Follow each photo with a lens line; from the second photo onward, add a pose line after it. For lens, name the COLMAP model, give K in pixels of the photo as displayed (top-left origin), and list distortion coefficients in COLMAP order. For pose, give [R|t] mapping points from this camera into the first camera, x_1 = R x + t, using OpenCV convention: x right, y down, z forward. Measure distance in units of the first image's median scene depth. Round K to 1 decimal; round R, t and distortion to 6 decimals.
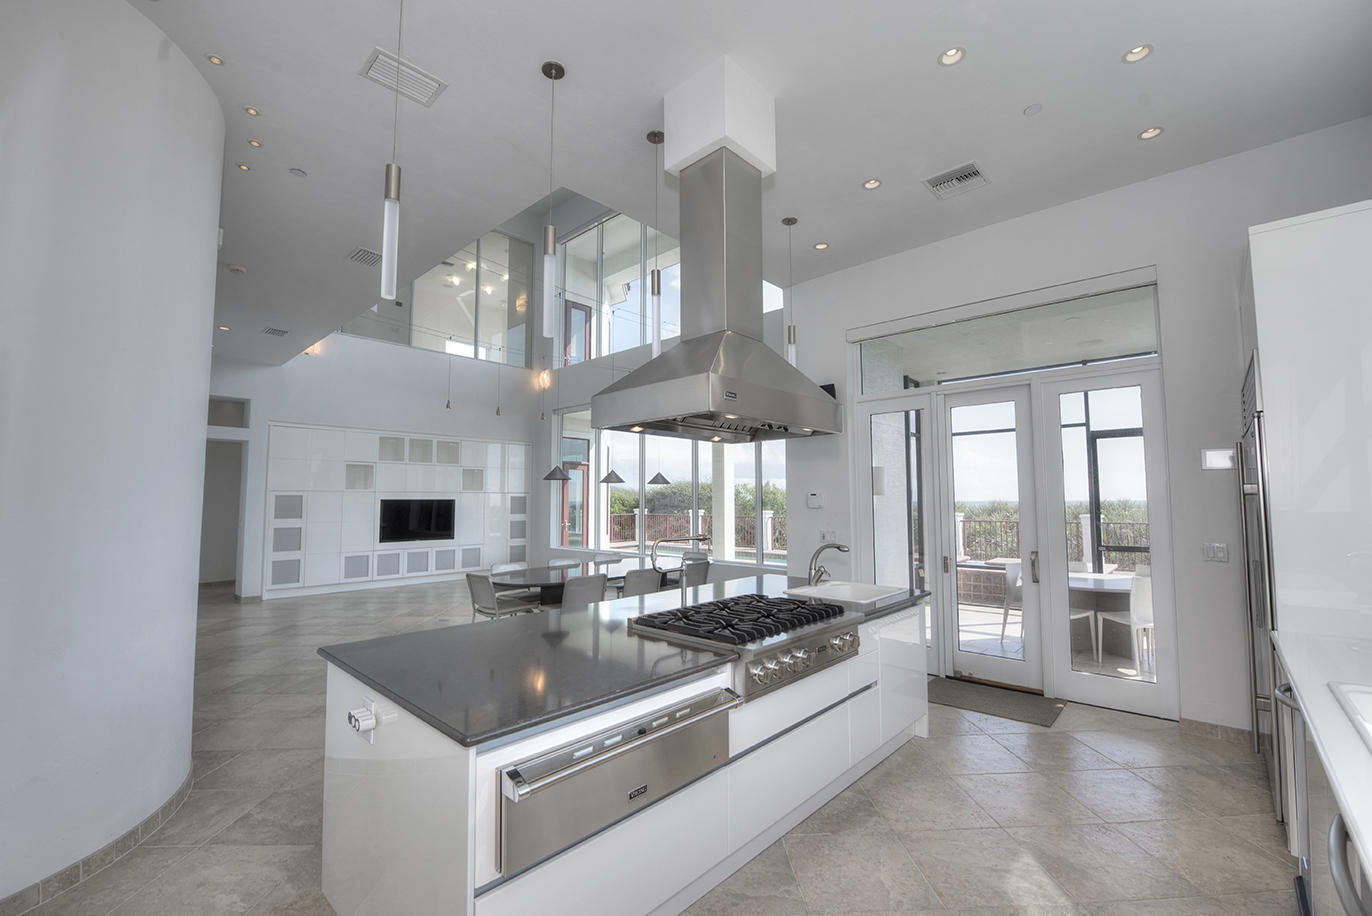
lens RADIAL K [[549.4, 0, 671.6], [0, 549.4, 461.9], [0, 0, 1]] dist [-0.013929, -0.000494]
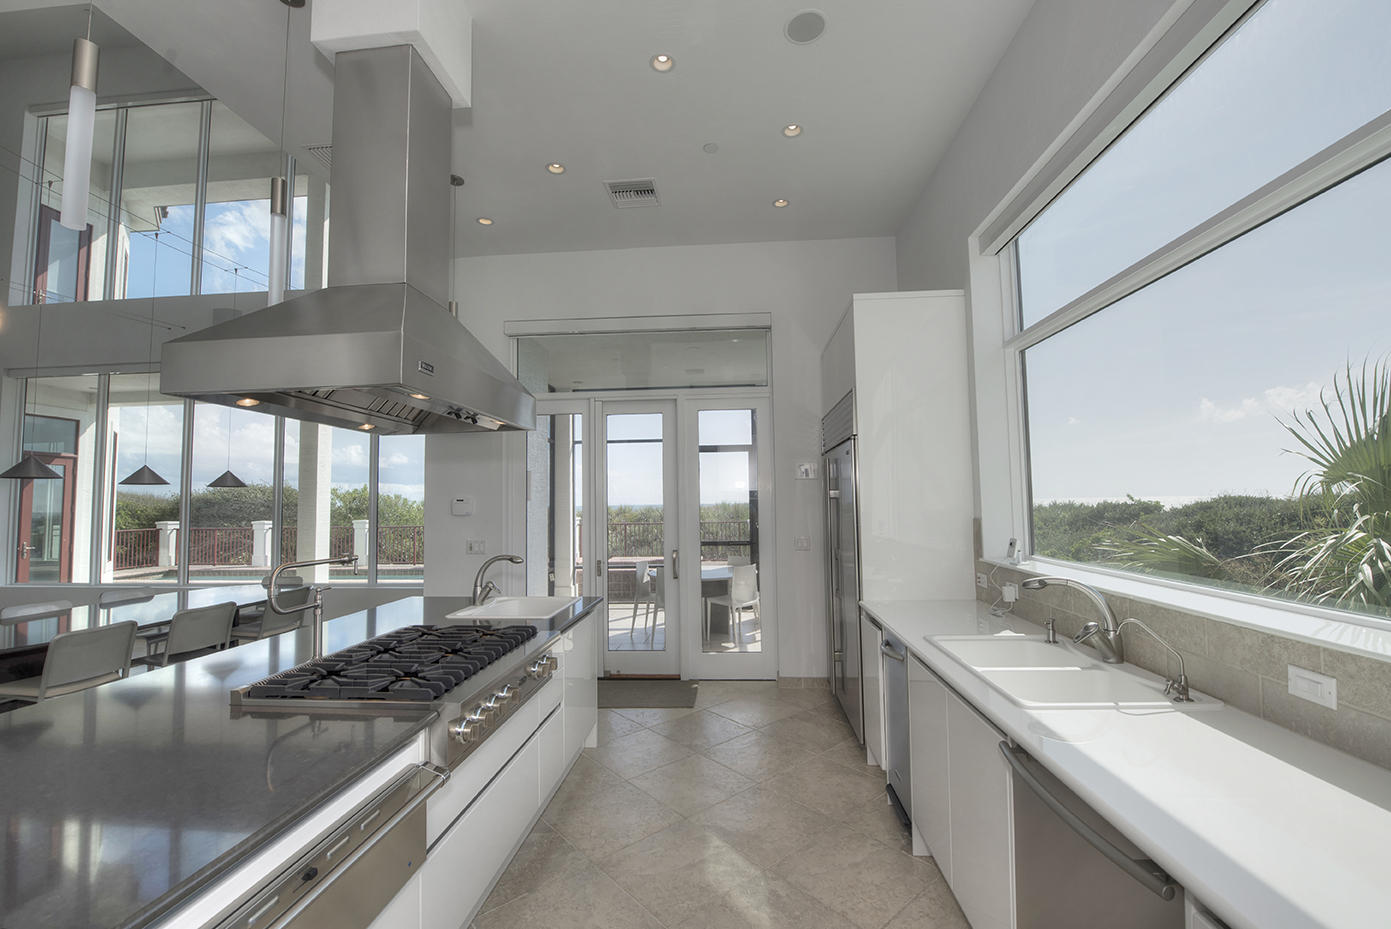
lens RADIAL K [[557.0, 0, 647.2], [0, 557.0, 468.9], [0, 0, 1]] dist [-0.013929, -0.000494]
pose [[0.780984, 0.029716, 0.623844, -0.069505], [-0.031408, 0.999472, -0.008289, 0.007549], [-0.623761, -0.013120, 0.781505, 0.117806]]
